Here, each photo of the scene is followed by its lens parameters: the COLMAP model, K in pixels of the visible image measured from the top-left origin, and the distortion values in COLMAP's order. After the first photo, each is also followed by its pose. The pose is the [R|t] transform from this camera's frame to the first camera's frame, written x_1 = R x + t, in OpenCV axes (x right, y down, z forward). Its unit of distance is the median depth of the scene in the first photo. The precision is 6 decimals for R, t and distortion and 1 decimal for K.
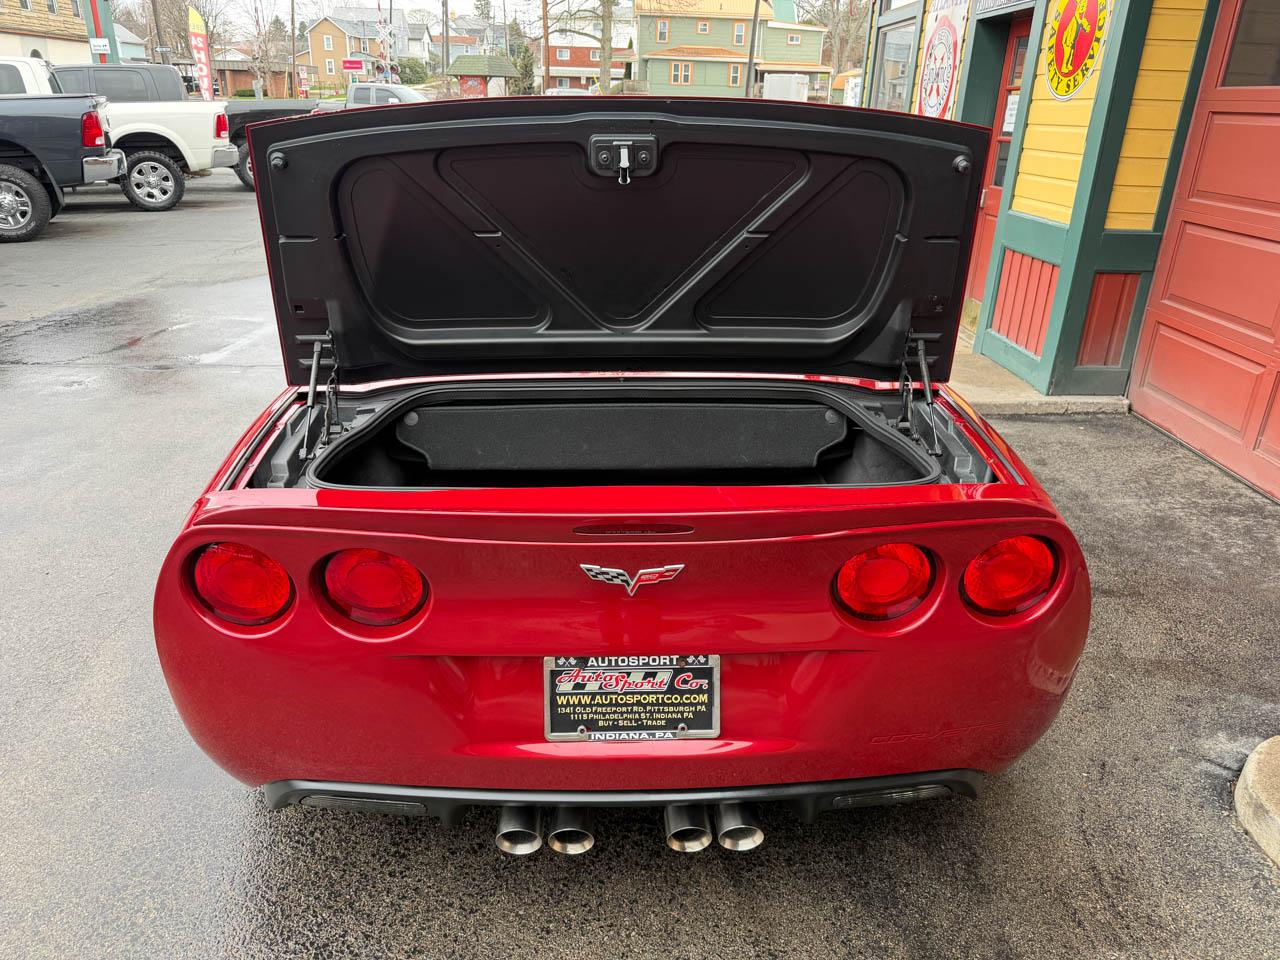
lens RADIAL K [[926.6, 0, 629.7], [0, 926.6, 470.0], [0, 0, 1]] dist [0.012706, -0.011703]
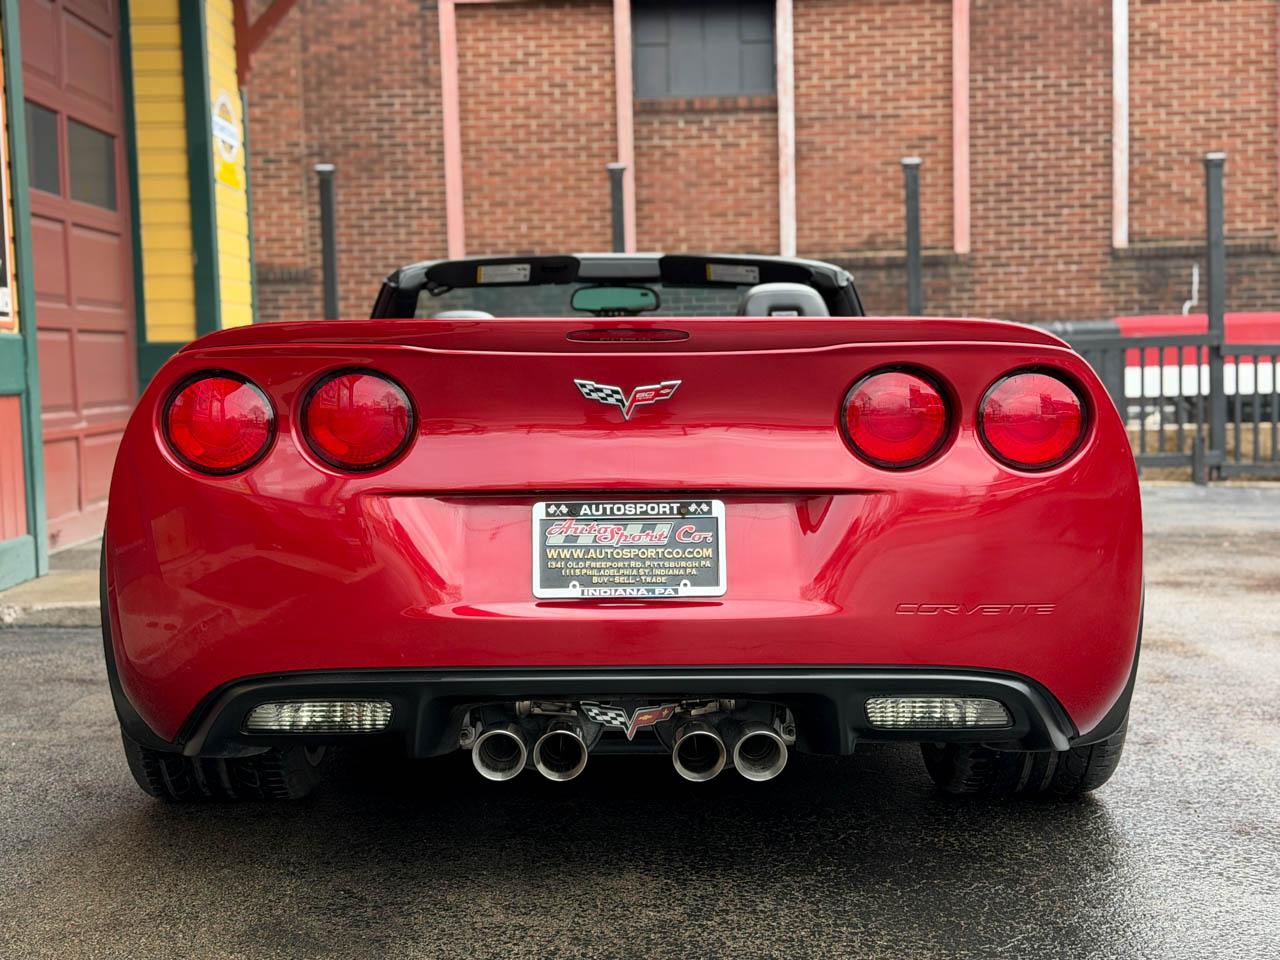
lens RADIAL K [[1864.9, 0, 647.1], [0, 1864.9, 440.1], [0, 0, 1]] dist [0.117309, 0.000000]
pose [[0.999934, -0.008411, -0.007789, 0.035399], [0.005431, 0.945979, -0.324183, 0.737128], [0.010095, 0.324120, 0.945962, -0.770381]]
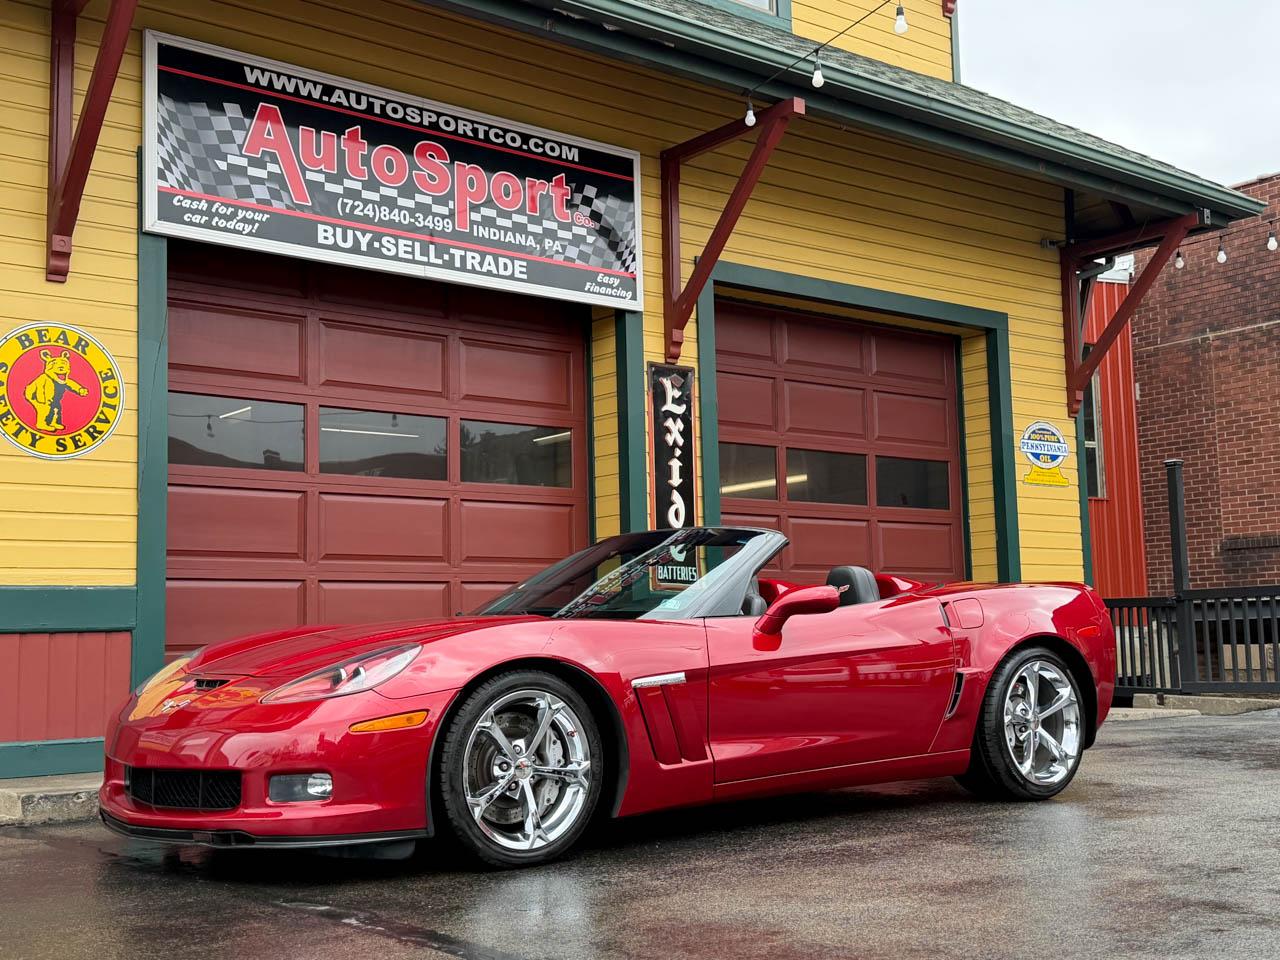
lens RADIAL K [[1535.4, 0, 657.8], [0, 1535.4, 486.5], [0, 0, 1]] dist [0.112399, 0.000000]
pose [[0.619468, -0.087155, -0.780169, 3.252002], [-0.269526, 0.909794, -0.315644, 0.770017], [0.737303, 0.405807, 0.540097, -0.550457]]
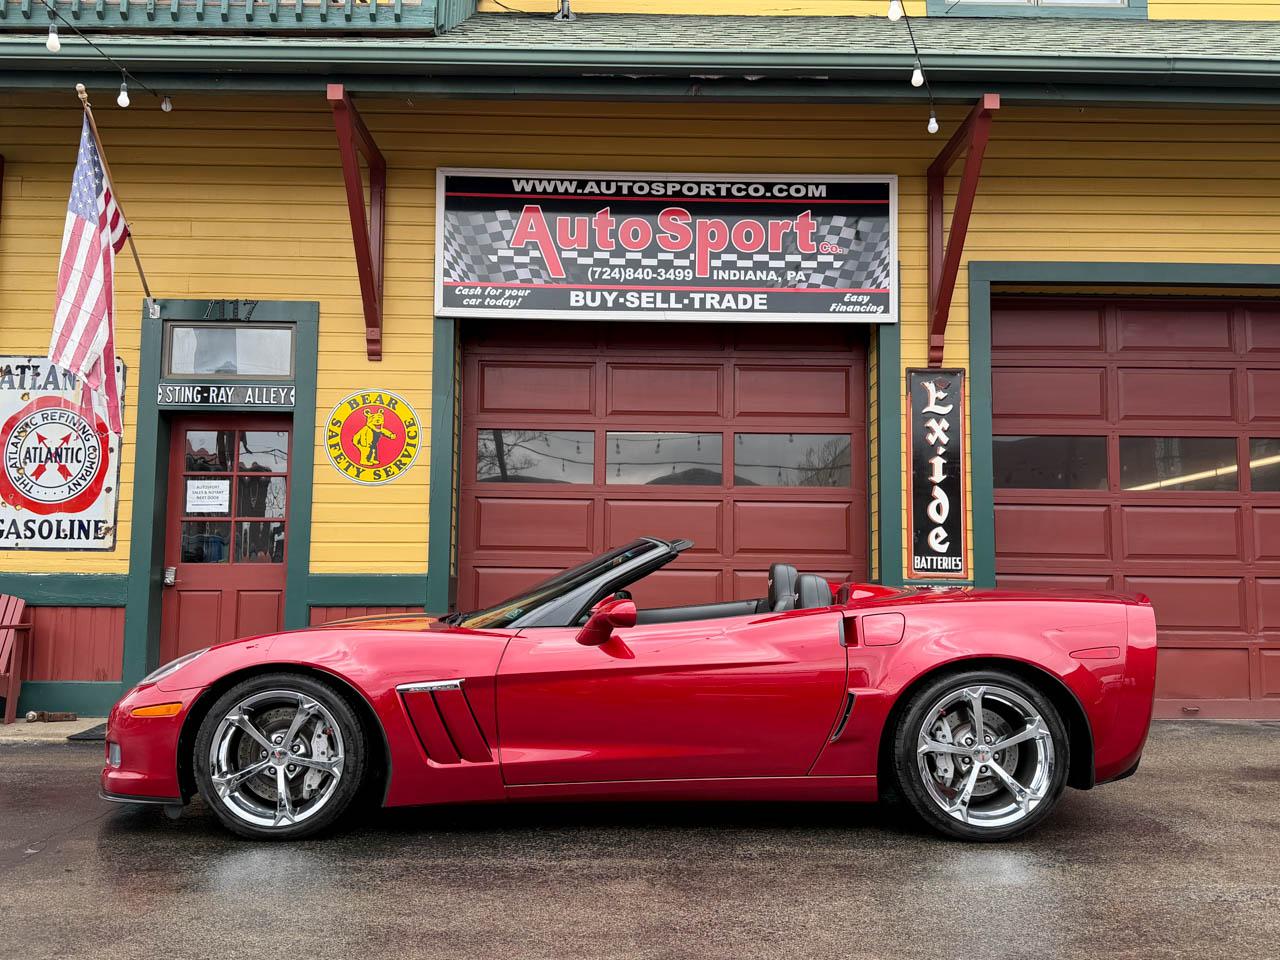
lens RADIAL K [[1153.6, 0, 633.9], [0, 1153.6, 479.0], [0, 0, 1]] dist [0.138010, -0.139824]
pose [[-0.006000, -0.089973, -0.995926, 3.438017], [-0.372765, 0.924361, -0.081262, -0.285294], [0.927906, 0.370759, -0.039085, 1.736964]]
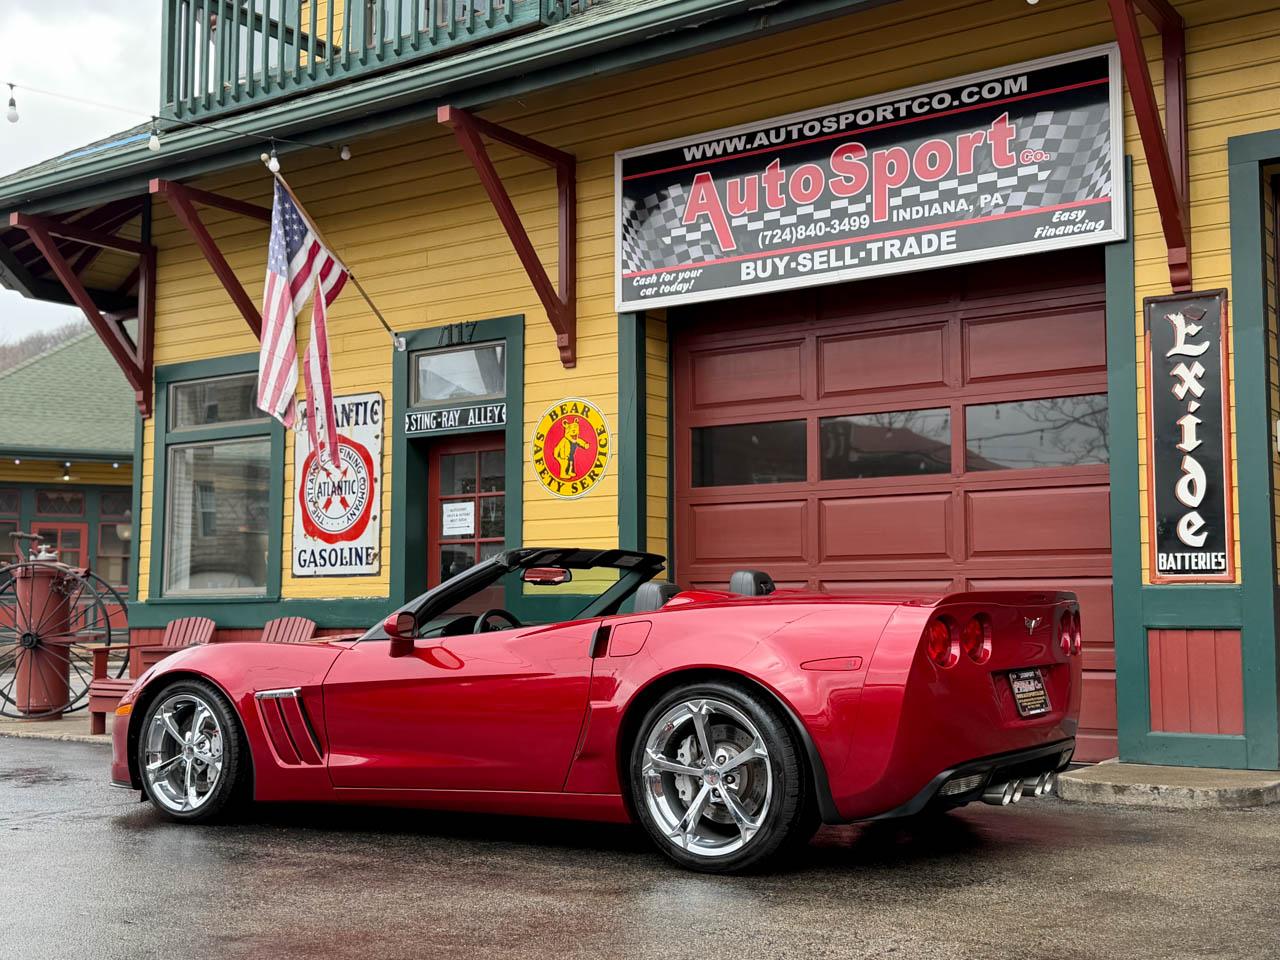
lens RADIAL K [[1535.4, 0, 629.3], [0, 1535.4, 478.1], [0, 0, 1]] dist [0.112399, 0.000000]
pose [[-0.588838, -0.065480, -0.805594, 3.385533], [-0.287188, 0.948623, 0.132810, -1.189477], [0.755508, 0.309560, -0.577390, 4.168922]]
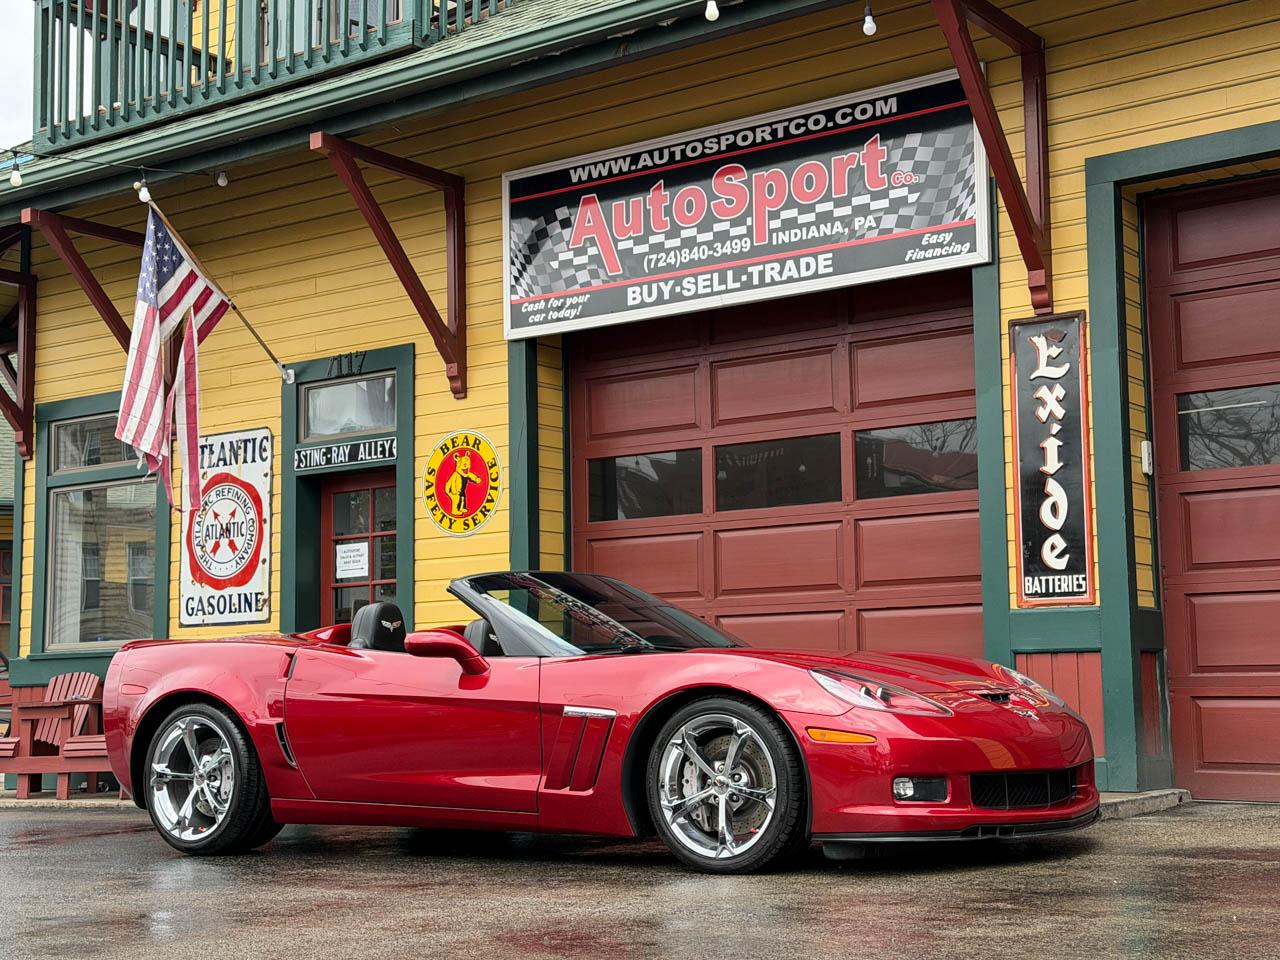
lens RADIAL K [[1864.9, 0, 638.2], [0, 1864.9, 482.4], [0, 0, 1]] dist [0.117309, 0.000000]
pose [[-0.599460, -0.074368, -0.796942, 3.839239], [-0.269712, 0.956211, 0.113647, -1.405934], [0.753593, 0.283072, -0.593268, 5.112549]]
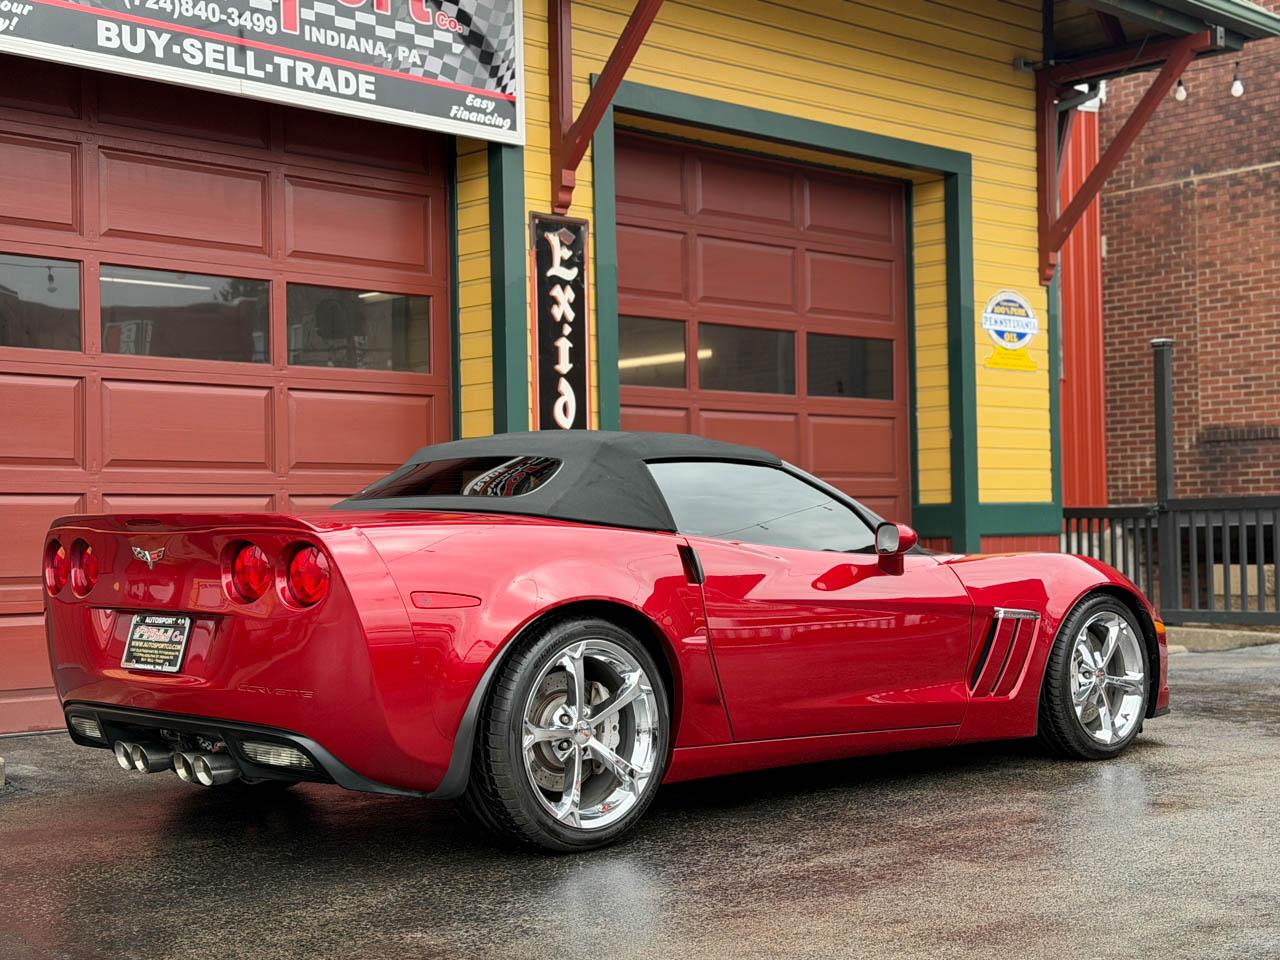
lens RADIAL K [[1864.9, 0, 644.3], [0, 1864.9, 509.8], [0, 0, 1]] dist [0.117309, 0.000000]
pose [[0.682562, -0.011534, -0.730737, 2.963847], [-0.255644, 0.932940, -0.253515, 0.637740], [0.684657, 0.359848, 0.633841, -0.569230]]
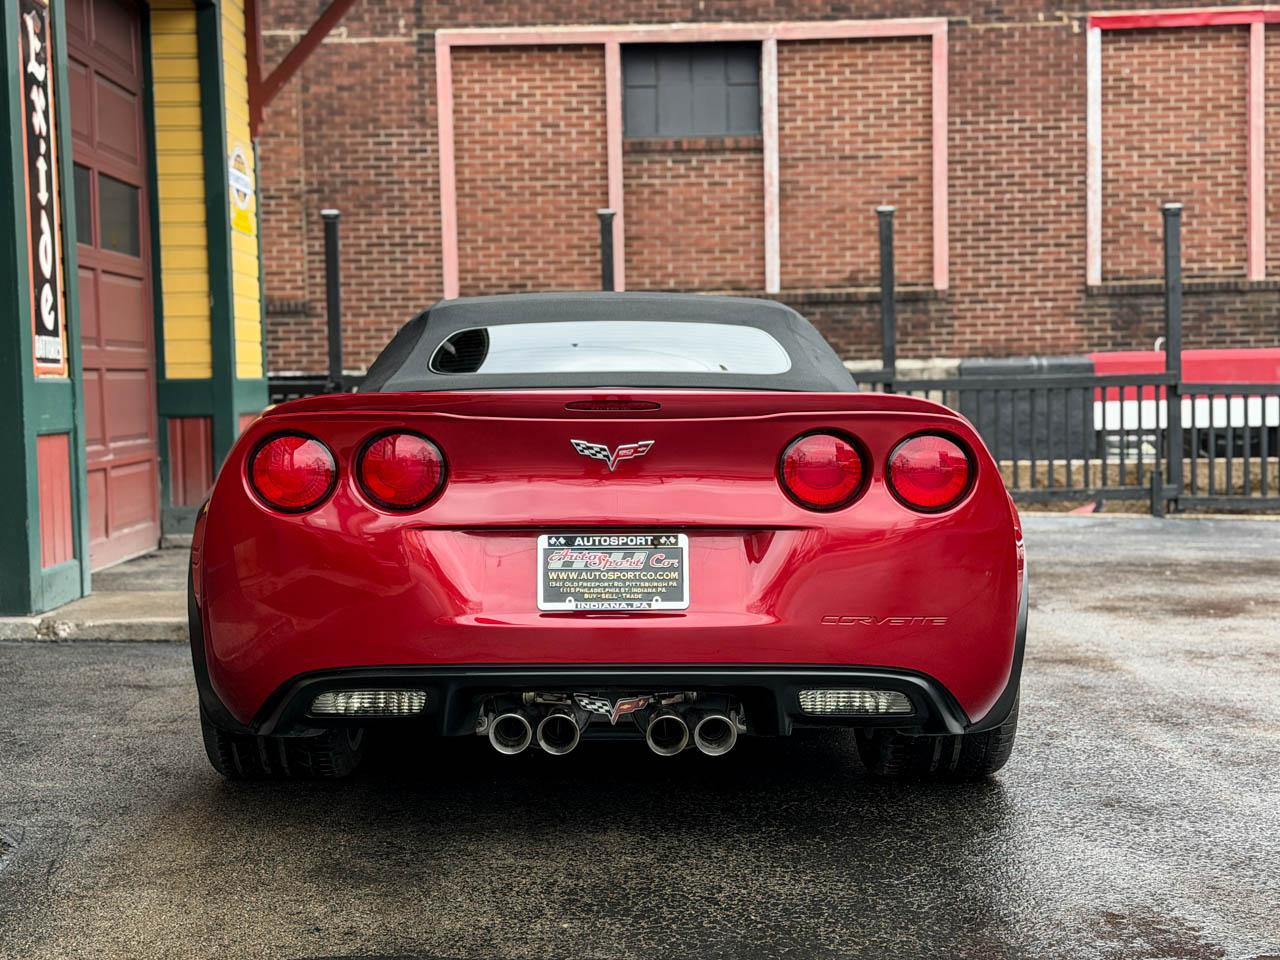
lens RADIAL K [[1913.7, 0, 640.5], [0, 1913.7, 431.0], [0, 0, 1]] dist [0.150627, 0.000000]
pose [[0.999975, -0.003725, -0.006021, 0.052127], [0.001453, 0.940292, -0.340366, 0.895906], [0.006929, 0.340349, 0.940274, -1.323352]]
